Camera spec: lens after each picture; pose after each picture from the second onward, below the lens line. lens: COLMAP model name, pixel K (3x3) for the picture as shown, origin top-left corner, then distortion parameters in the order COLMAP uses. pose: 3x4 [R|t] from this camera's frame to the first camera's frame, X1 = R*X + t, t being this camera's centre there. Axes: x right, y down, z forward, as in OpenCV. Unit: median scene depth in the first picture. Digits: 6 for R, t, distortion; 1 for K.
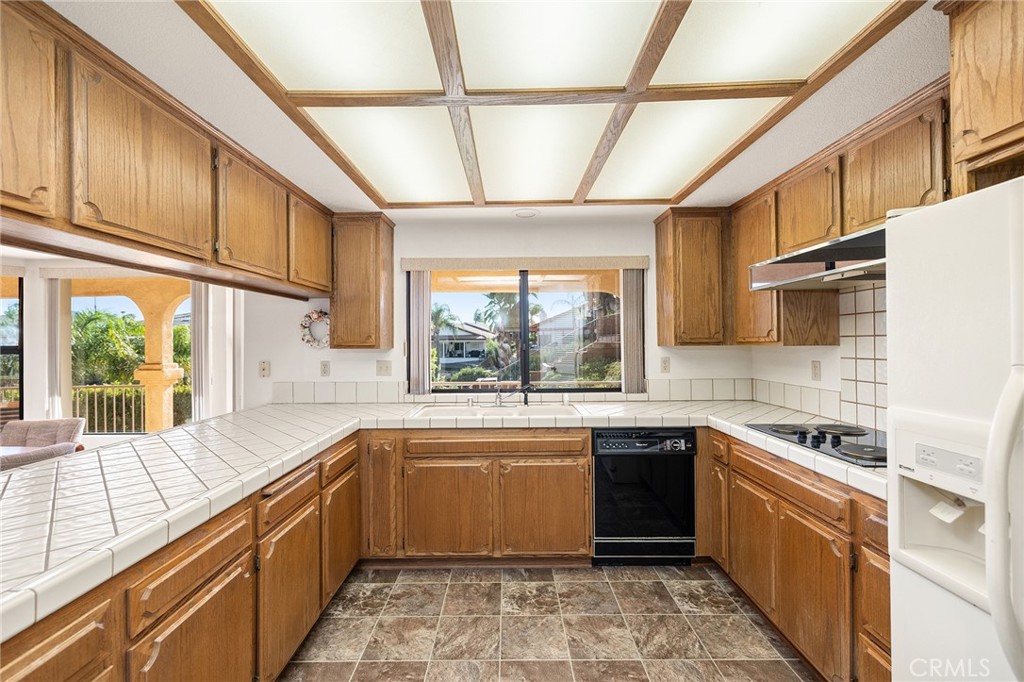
lens RADIAL K [[431.1, 0, 509.3], [0, 431.1, 339.5], [0, 0, 1]] dist [-0.000263, -0.000419]
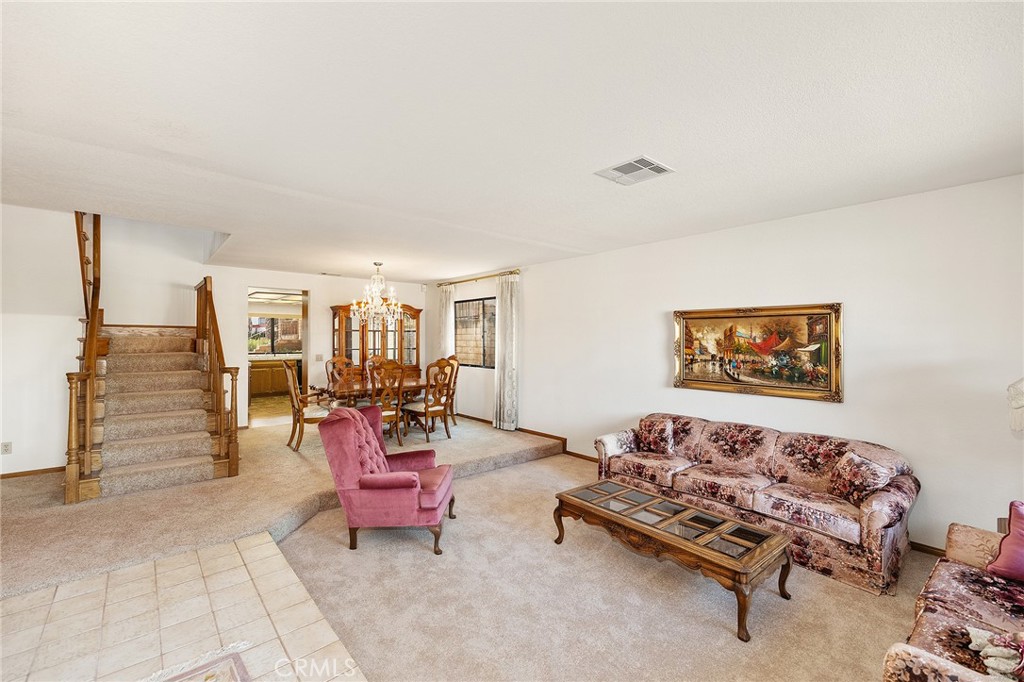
lens RADIAL K [[433.0, 0, 509.4], [0, 433.0, 344.9], [0, 0, 1]] dist [0.000833, 0.000019]
pose [[0.757661, 0.002948, 0.652642, -1.015622], [-0.013165, 0.999855, 0.010767, -0.010452], [-0.652516, -0.016750, 0.757590, -3.637809]]
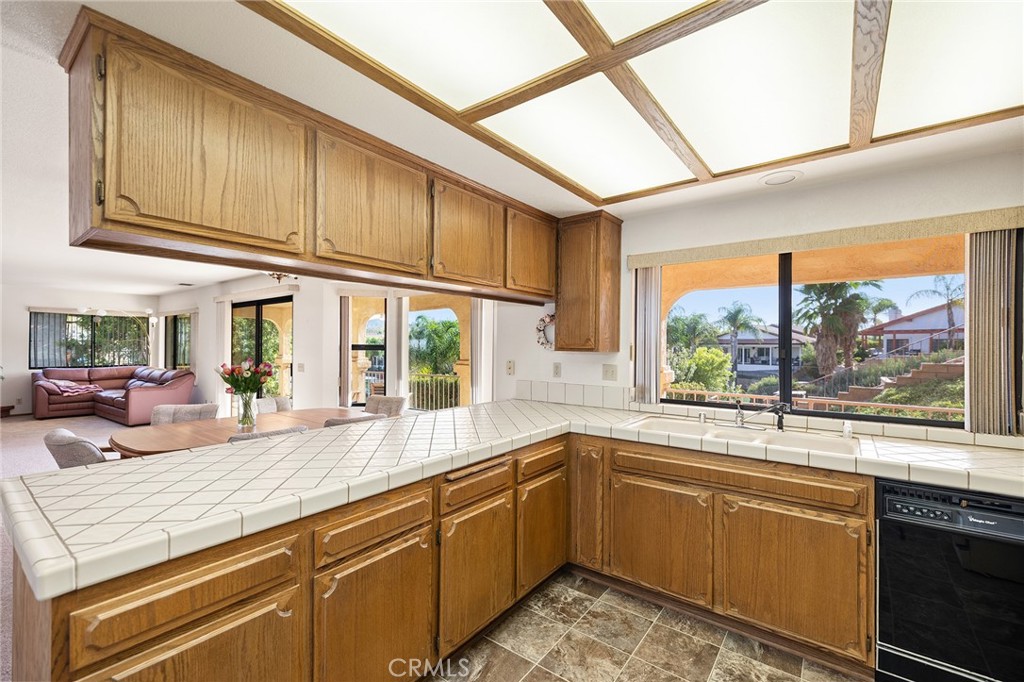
lens RADIAL K [[433.0, 0, 509.4], [0, 433.0, 344.9], [0, 0, 1]] dist [0.000833, 0.000019]
pose [[0.795977, 0.012448, -0.605199, 0.148859], [-0.009701, 0.999922, 0.007808, -0.000142], [0.605249, -0.000344, 0.796036, 0.122894]]
